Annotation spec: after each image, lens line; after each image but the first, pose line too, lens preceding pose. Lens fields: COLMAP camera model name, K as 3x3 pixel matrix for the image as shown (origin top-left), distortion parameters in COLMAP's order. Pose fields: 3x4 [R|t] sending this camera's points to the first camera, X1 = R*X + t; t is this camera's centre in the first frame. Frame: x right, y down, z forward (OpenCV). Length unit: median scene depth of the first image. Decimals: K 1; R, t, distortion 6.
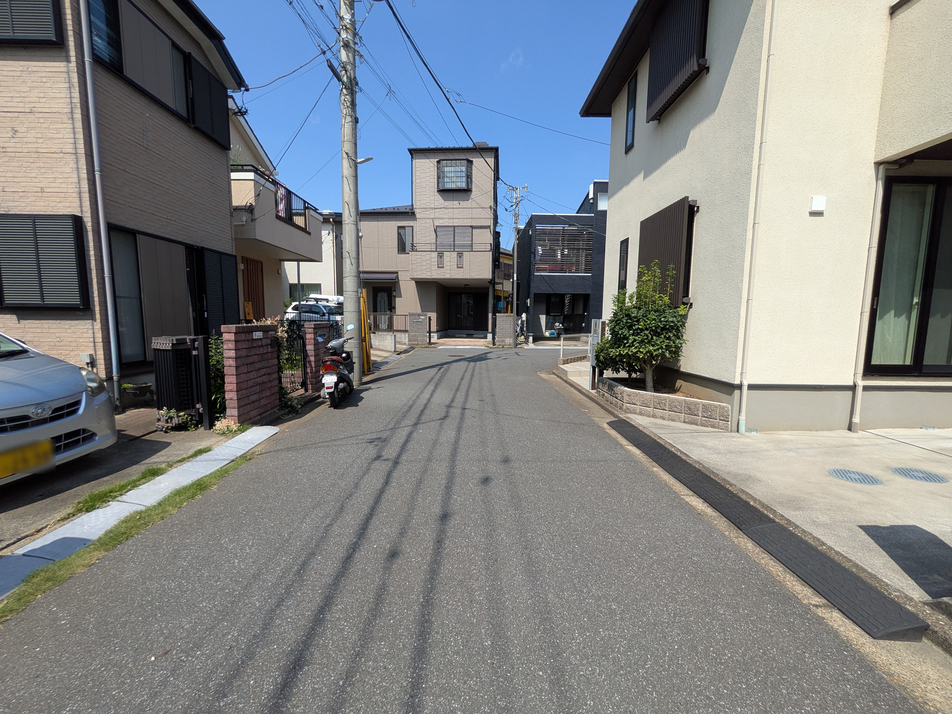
lens RADIAL K [[380.6, 0, 478.9], [0, 380.6, 356.3], [0, 0, 1]] dist [0.000996, -0.000062]
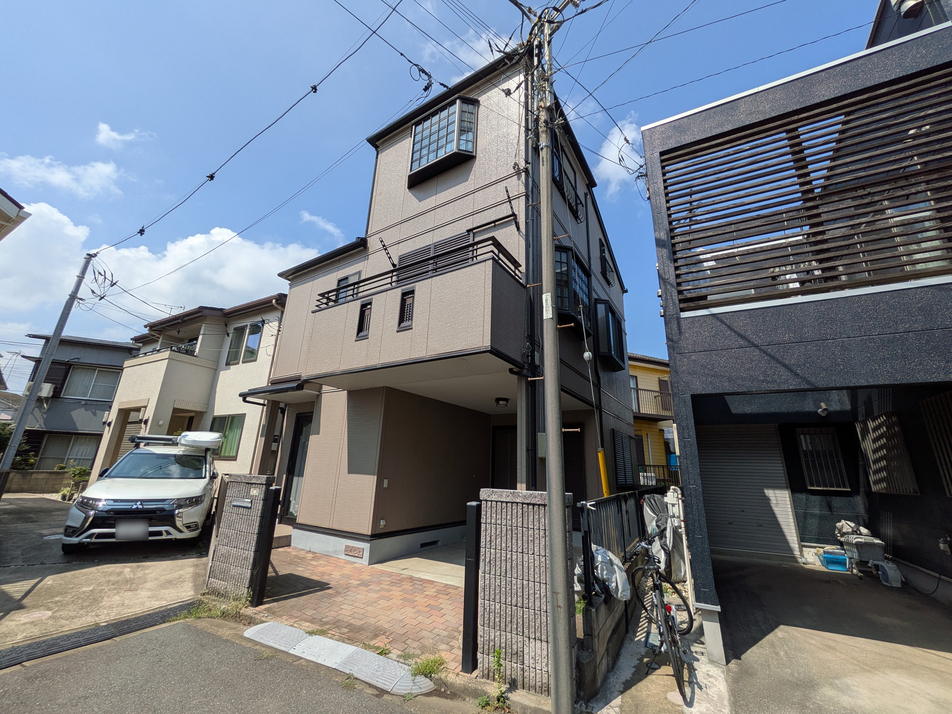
lens RADIAL K [[381.9, 0, 476.0], [0, 381.9, 357.0], [0, 0, 1]] dist [-0.000329, 0.000090]
pose [[0.877887, -0.118512, -0.463971, 0.138287], [-0.073411, 0.924133, -0.374953, -0.094401], [0.473207, 0.363227, 0.802584, 0.752401]]
